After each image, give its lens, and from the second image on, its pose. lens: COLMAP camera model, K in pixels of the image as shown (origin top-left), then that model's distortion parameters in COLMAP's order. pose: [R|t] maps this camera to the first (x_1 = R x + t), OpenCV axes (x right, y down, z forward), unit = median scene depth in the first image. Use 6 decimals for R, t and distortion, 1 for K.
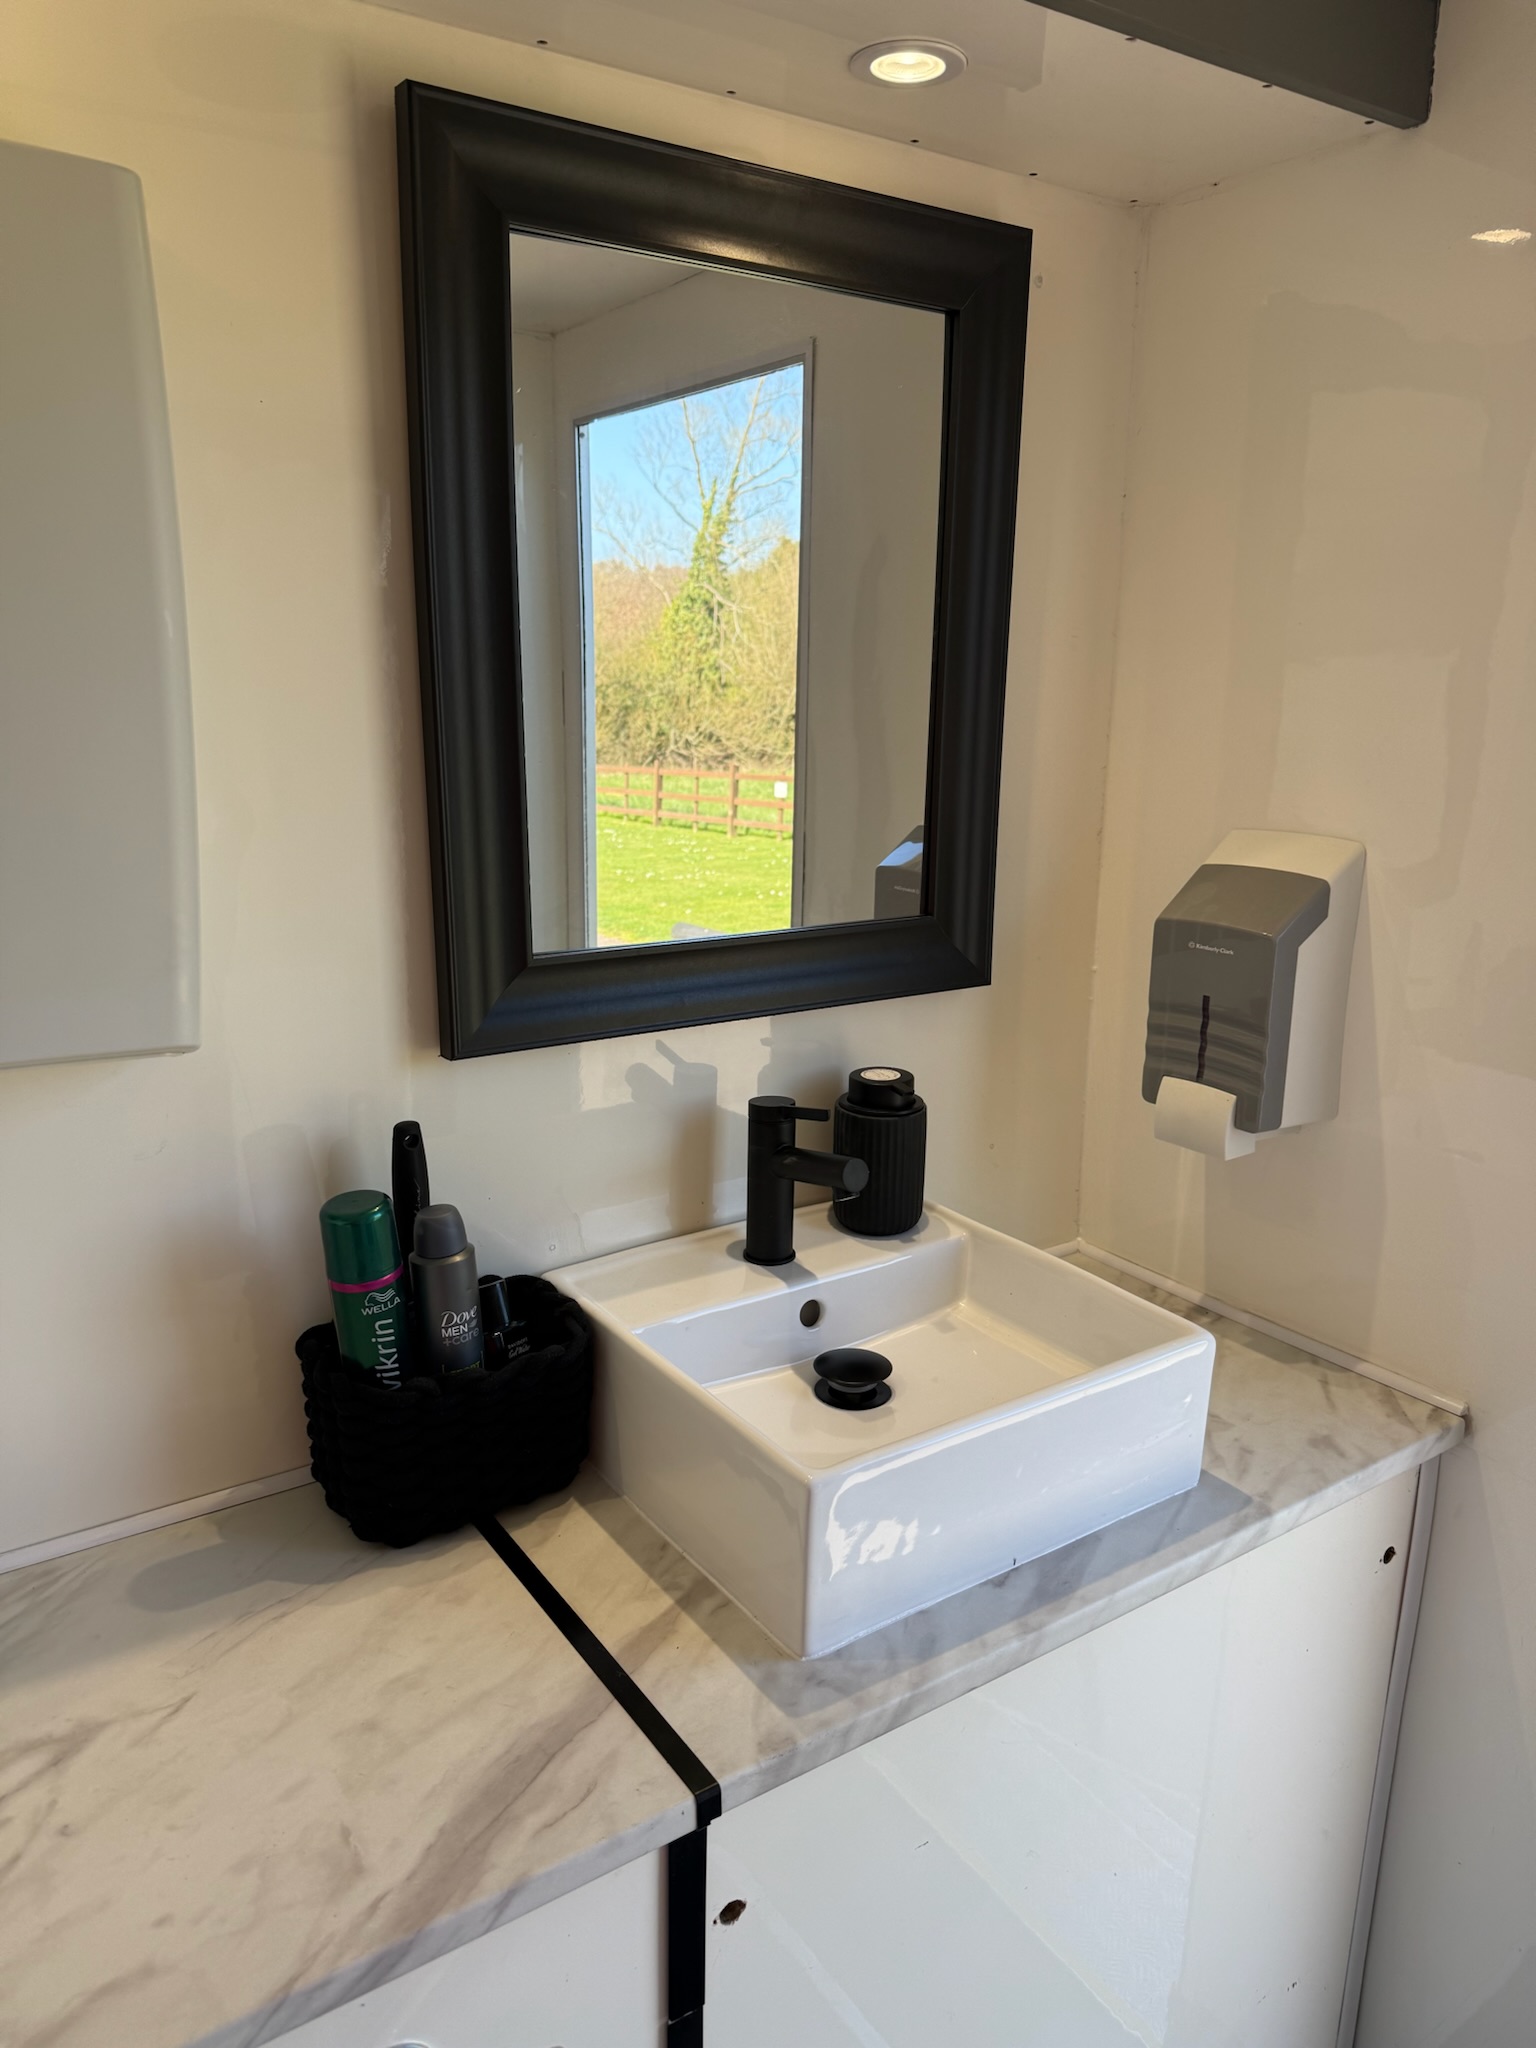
lens RADIAL K [[1424.5, 0, 768.0], [0, 1424.5, 1024.0], [0, 0, 1]] dist [0.099437, -0.130937]
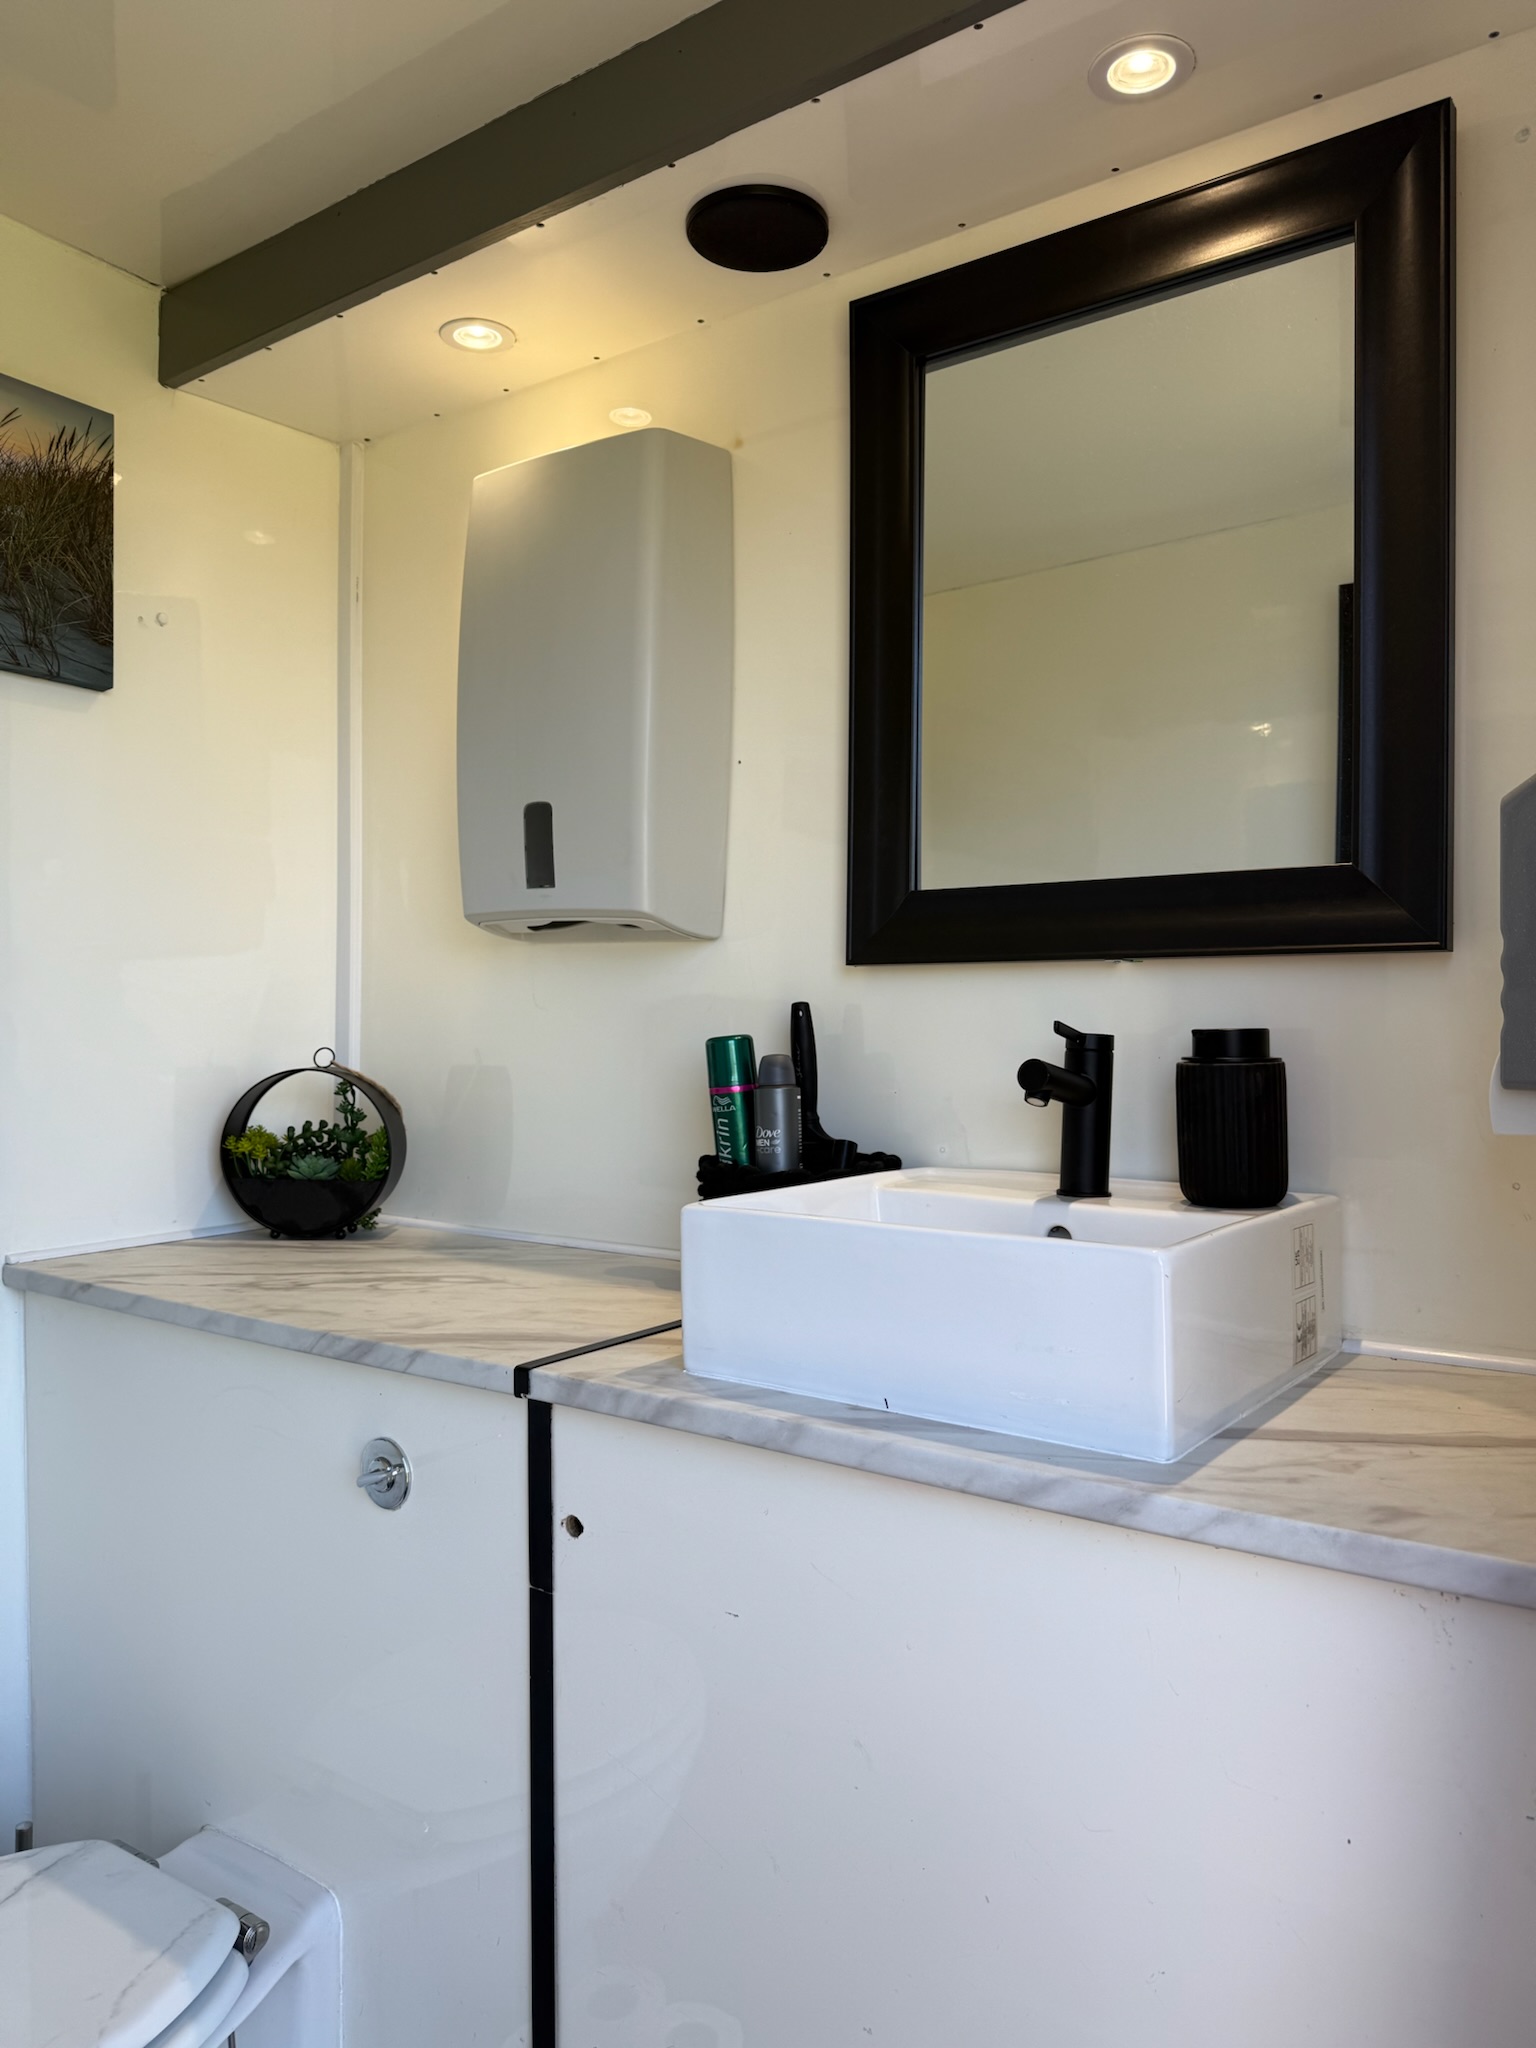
lens RADIAL K [[1424.5, 0, 768.0], [0, 1424.5, 1024.0], [0, 0, 1]] dist [0.099437, -0.130937]
pose [[0.339537, -0.016620, -0.940446, 1.061868], [-0.229755, 0.968091, -0.100059, 0.244311], [0.912100, 0.250046, 0.324884, 0.560814]]
